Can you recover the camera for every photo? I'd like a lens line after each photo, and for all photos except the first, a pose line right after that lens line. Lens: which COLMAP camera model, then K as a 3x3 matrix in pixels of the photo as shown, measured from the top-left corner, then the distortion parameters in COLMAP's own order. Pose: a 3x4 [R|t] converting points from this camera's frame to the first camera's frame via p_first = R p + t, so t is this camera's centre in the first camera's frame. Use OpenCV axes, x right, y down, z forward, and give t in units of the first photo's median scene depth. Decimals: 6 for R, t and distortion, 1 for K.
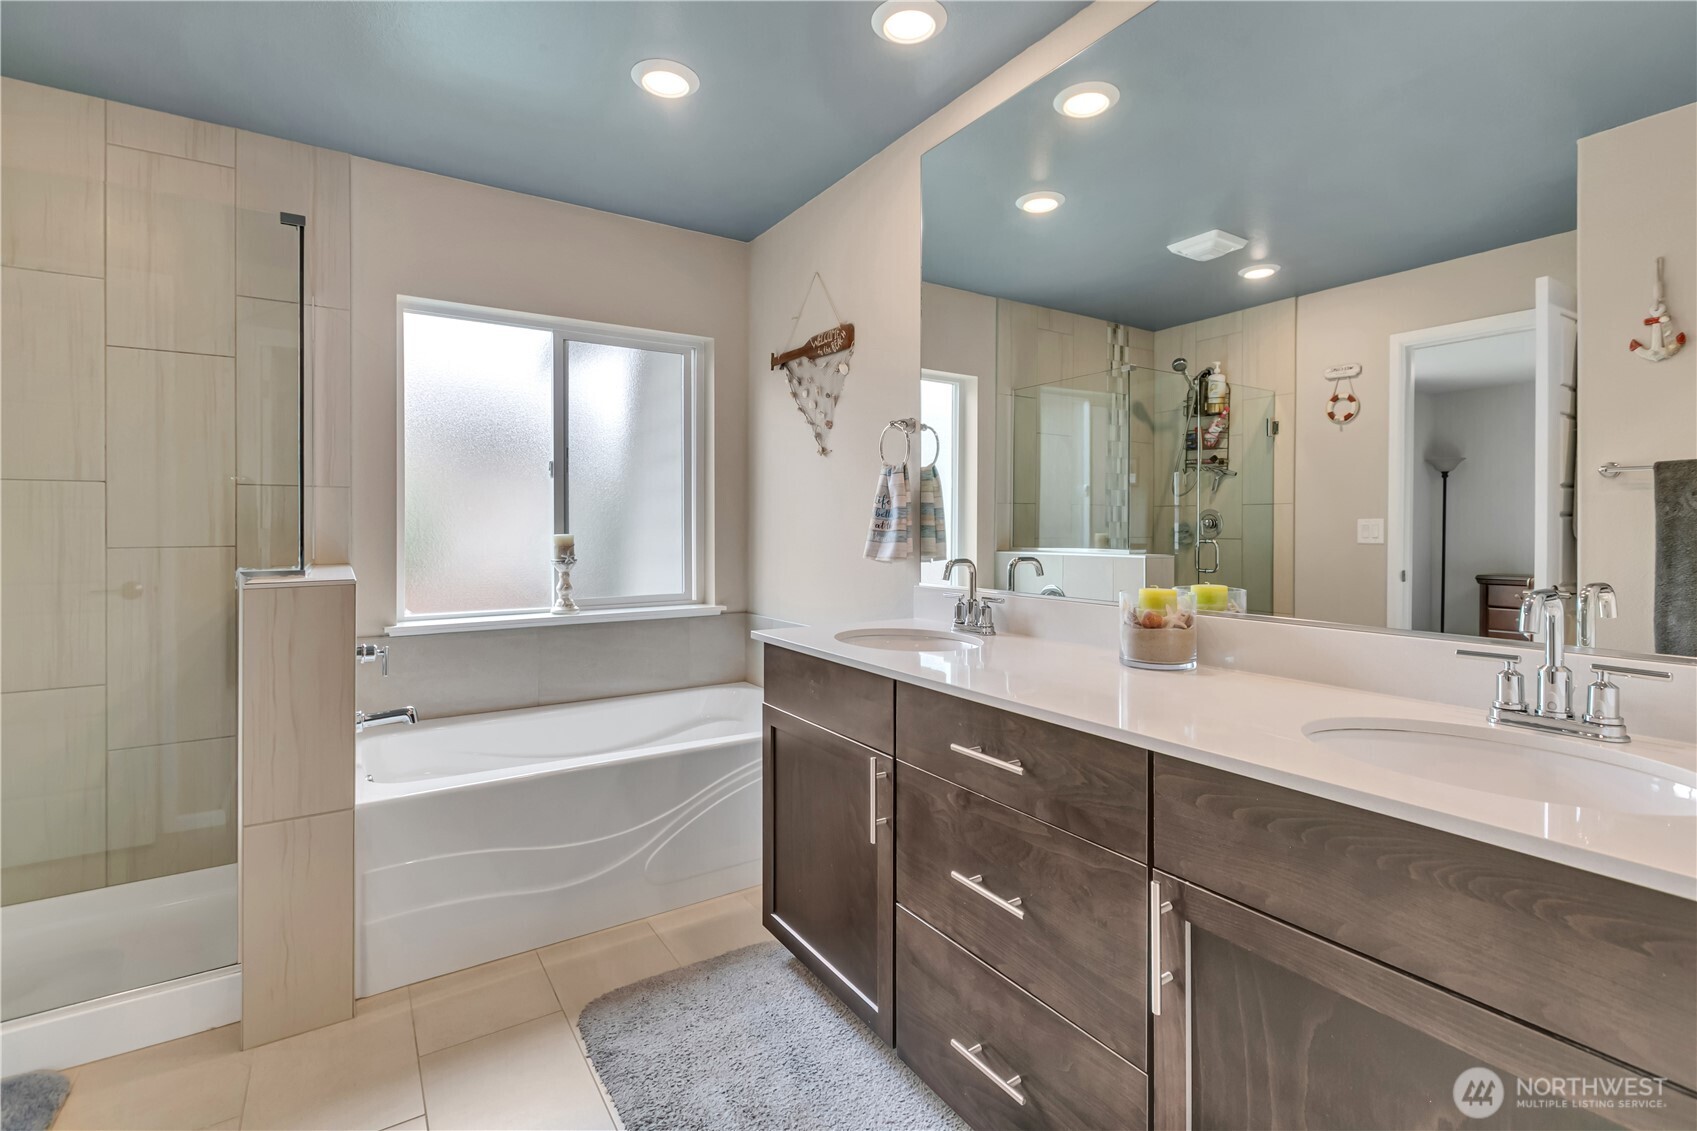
lens RADIAL K [[778.7, 0, 849.7], [0, 778.7, 527.4], [0, 0, 1]] dist [0.002534, -0.001047]
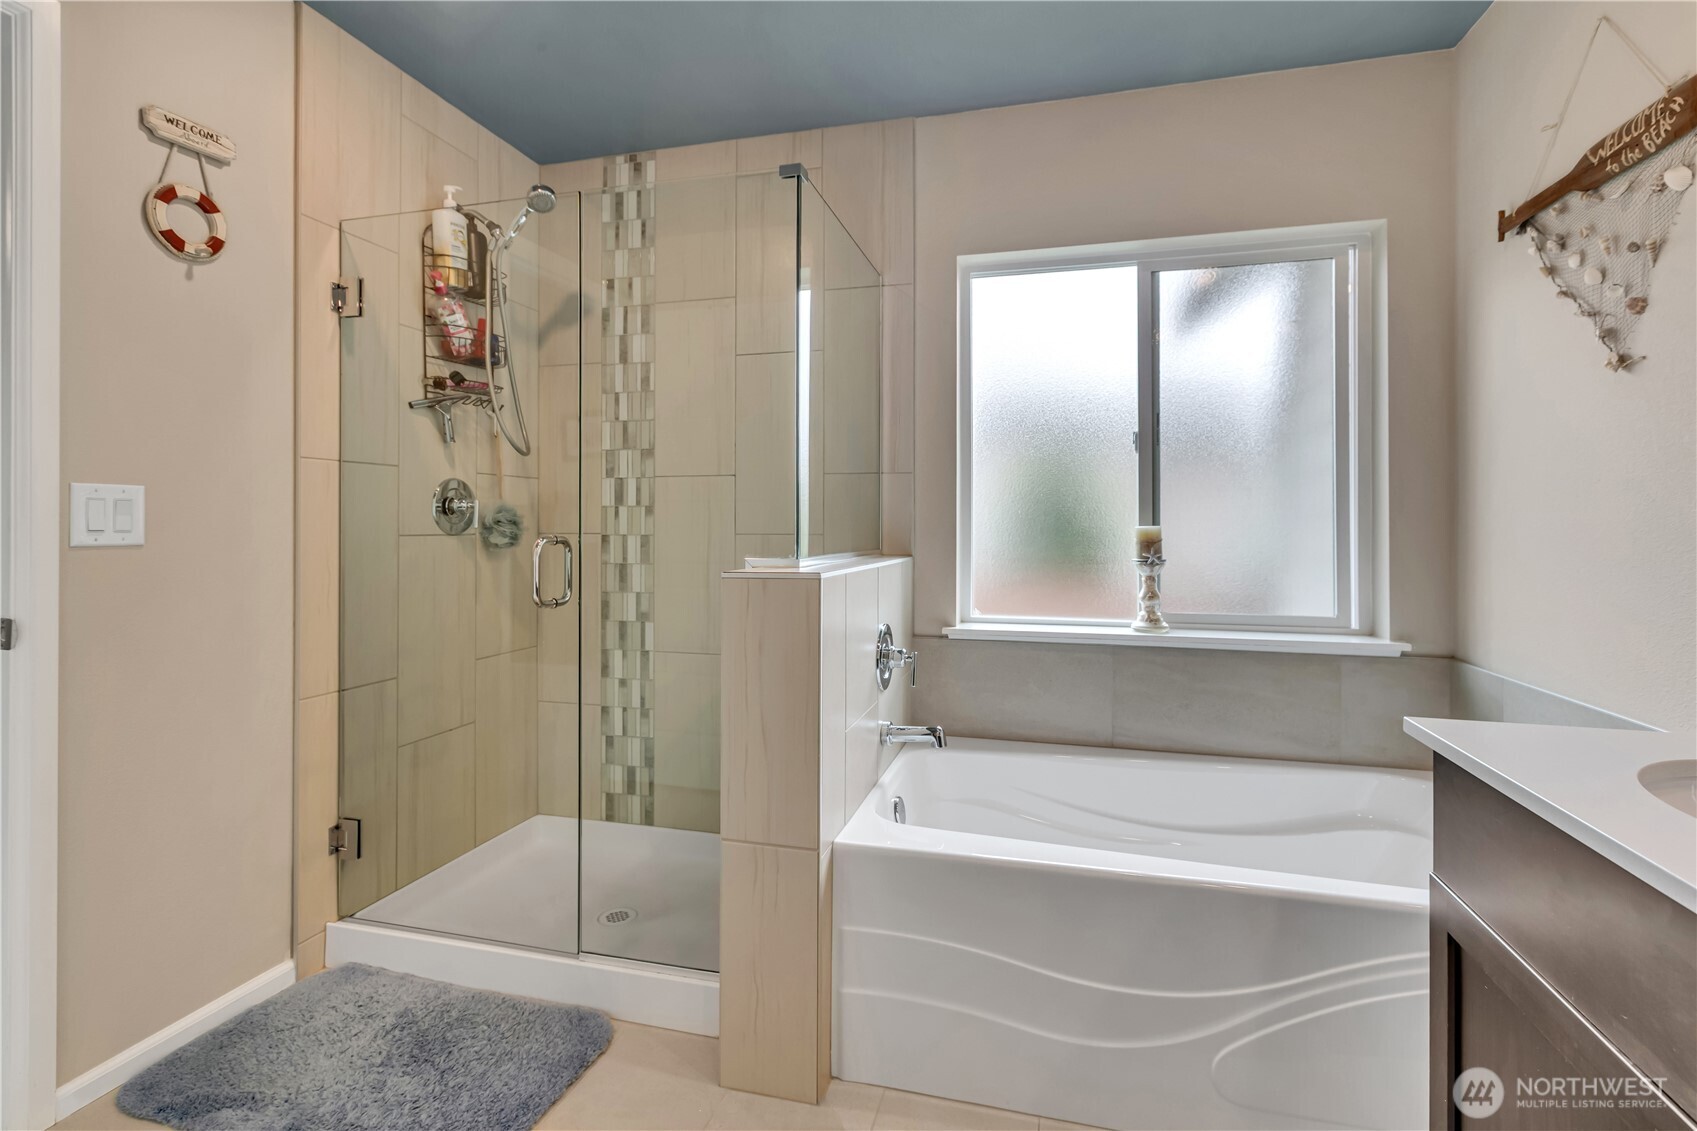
lens RADIAL K [[778.7, 0, 869.8], [0, 778.7, 518.9], [0, 0, 1]] dist [0.002534, -0.001047]
pose [[0.679274, -0.003420, -0.733877, 0.005322], [-0.005018, 0.999944, -0.009305, 0.010491], [0.733868, 0.010003, 0.679219, 0.294354]]
